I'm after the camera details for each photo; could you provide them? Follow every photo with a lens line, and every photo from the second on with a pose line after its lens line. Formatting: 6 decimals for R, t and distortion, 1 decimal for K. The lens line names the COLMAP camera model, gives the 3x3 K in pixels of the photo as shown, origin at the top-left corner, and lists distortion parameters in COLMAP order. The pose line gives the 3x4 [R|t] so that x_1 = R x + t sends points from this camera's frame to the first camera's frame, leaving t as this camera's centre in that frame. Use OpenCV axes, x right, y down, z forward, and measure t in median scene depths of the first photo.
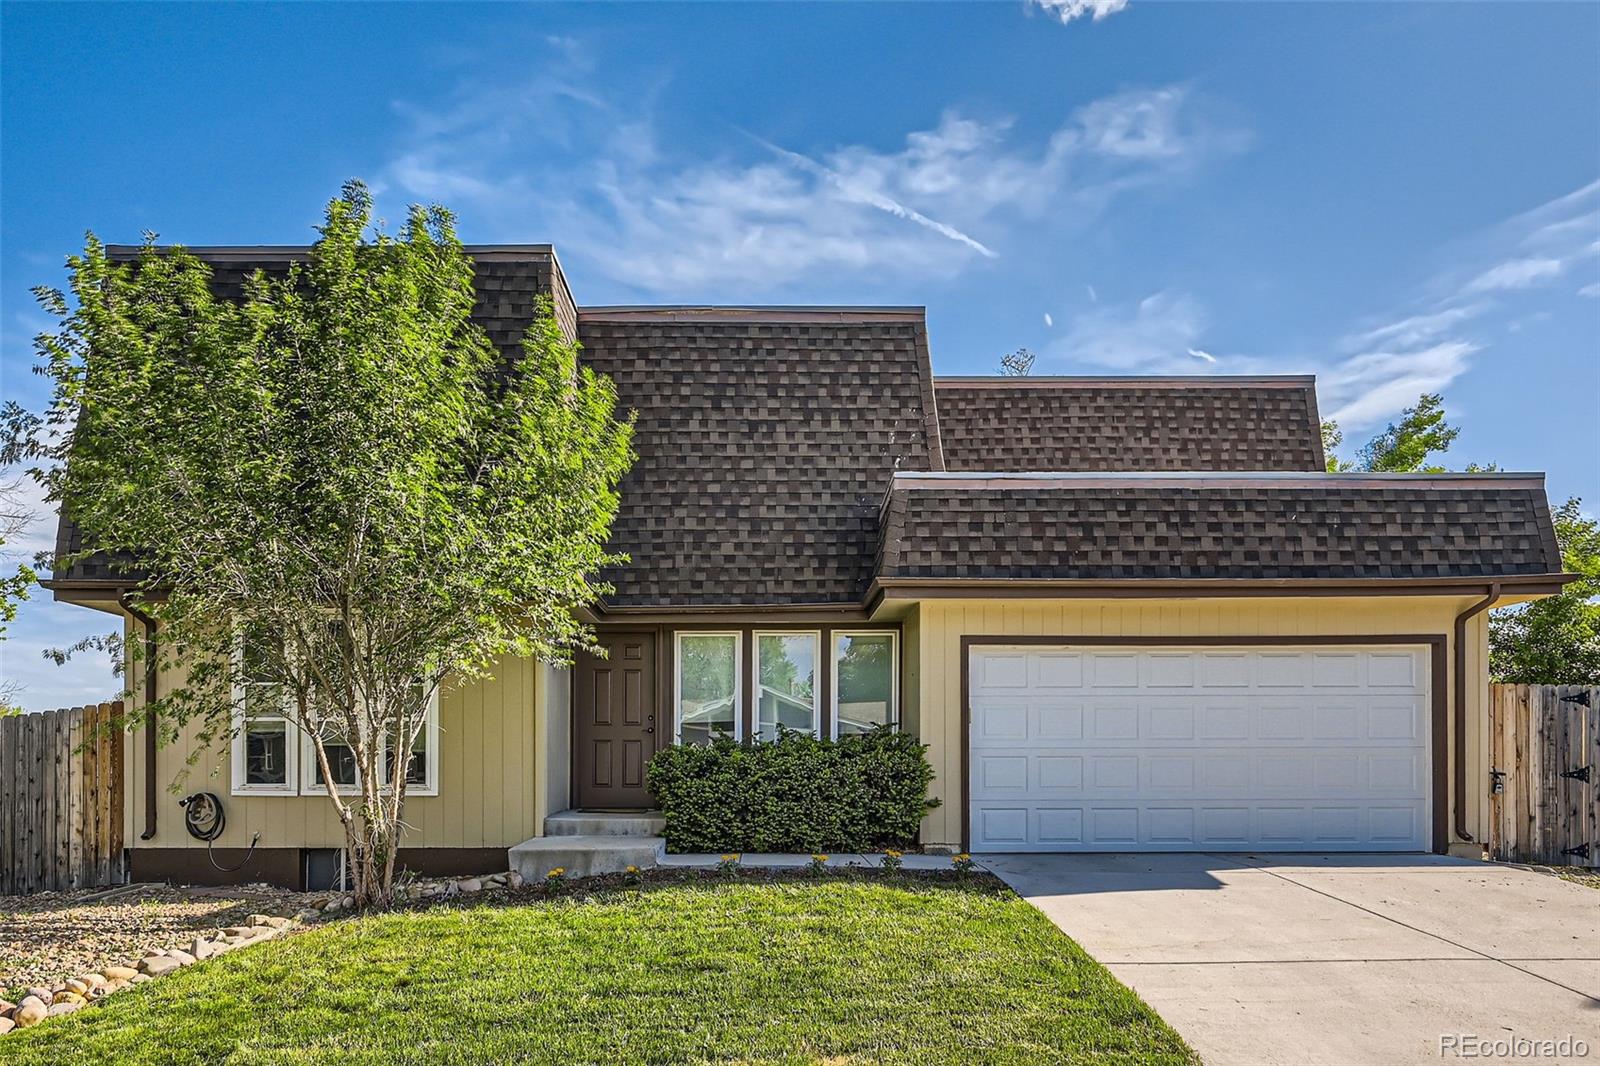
lens RADIAL K [[2942.7, 0, 800.2], [0, 2942.7, 533.2], [0, 0, 1]] dist [-0.047956, 0.000000]
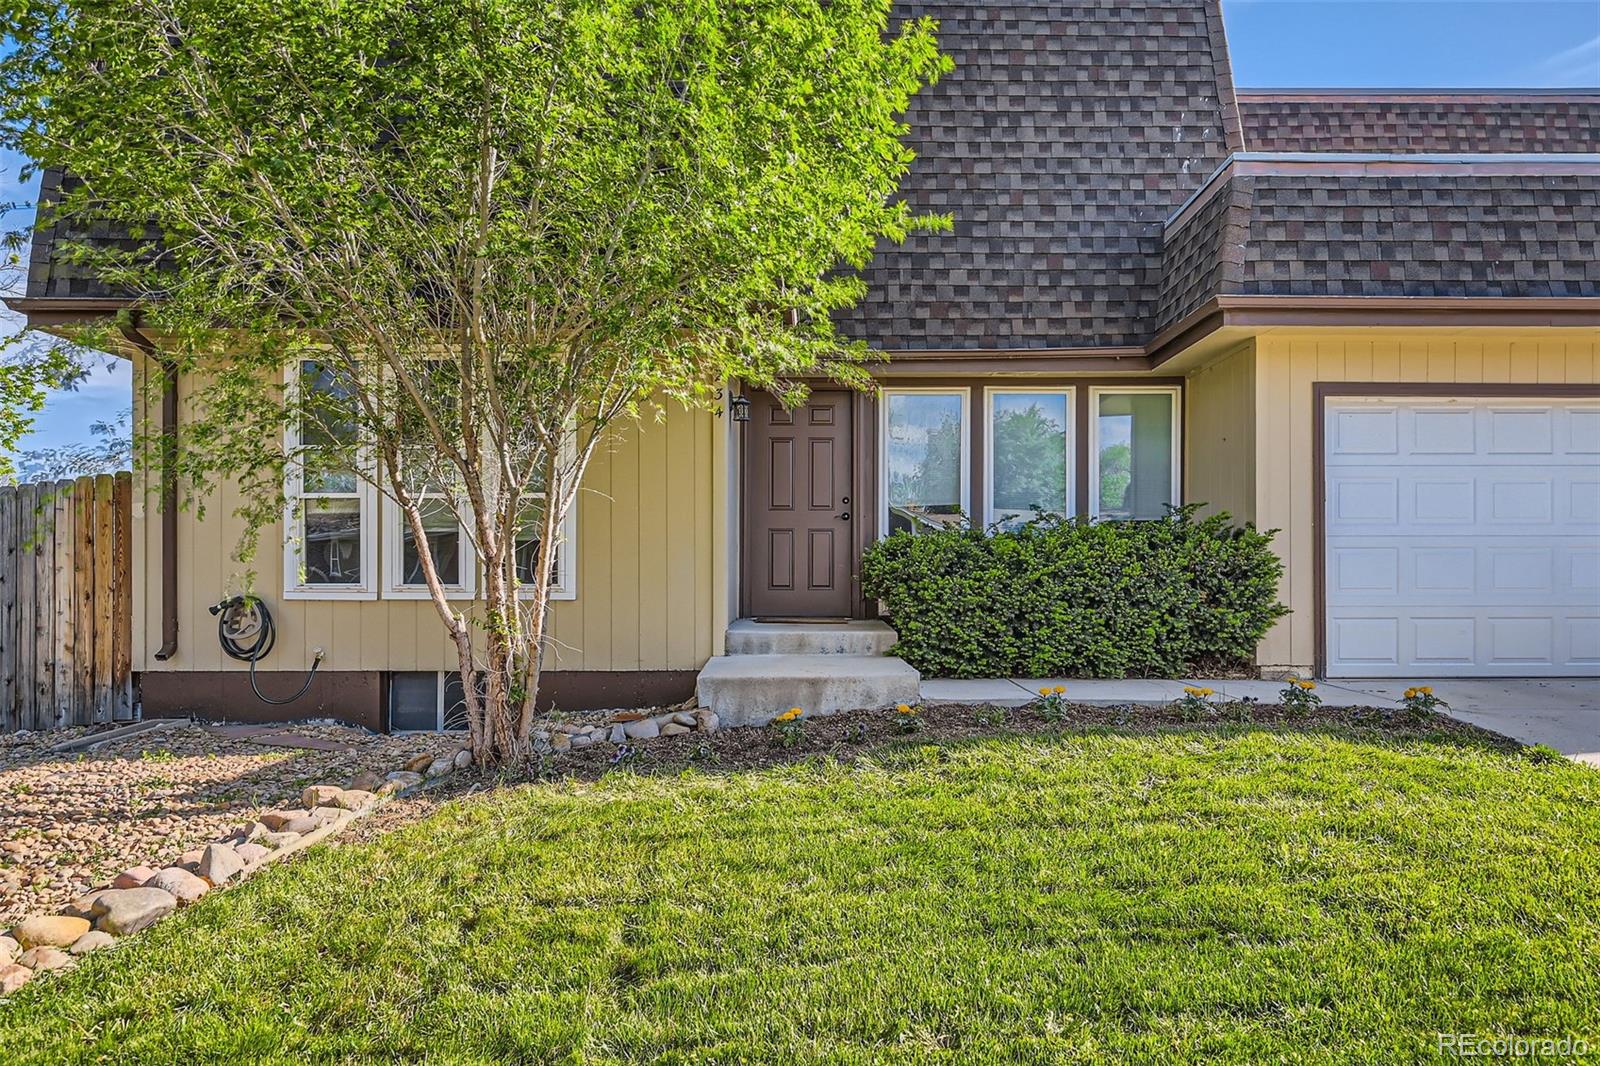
lens RADIAL K [[1524.5, 0, 799.9], [0, 1524.5, 535.5], [0, 0, 1]] dist [-0.006372, 0.000000]
pose [[0.992286, 0.007771, 0.123727, -0.117896], [-0.012714, 0.999150, 0.039213, 0.059256], [-0.123317, -0.040484, 0.991541, 0.633510]]
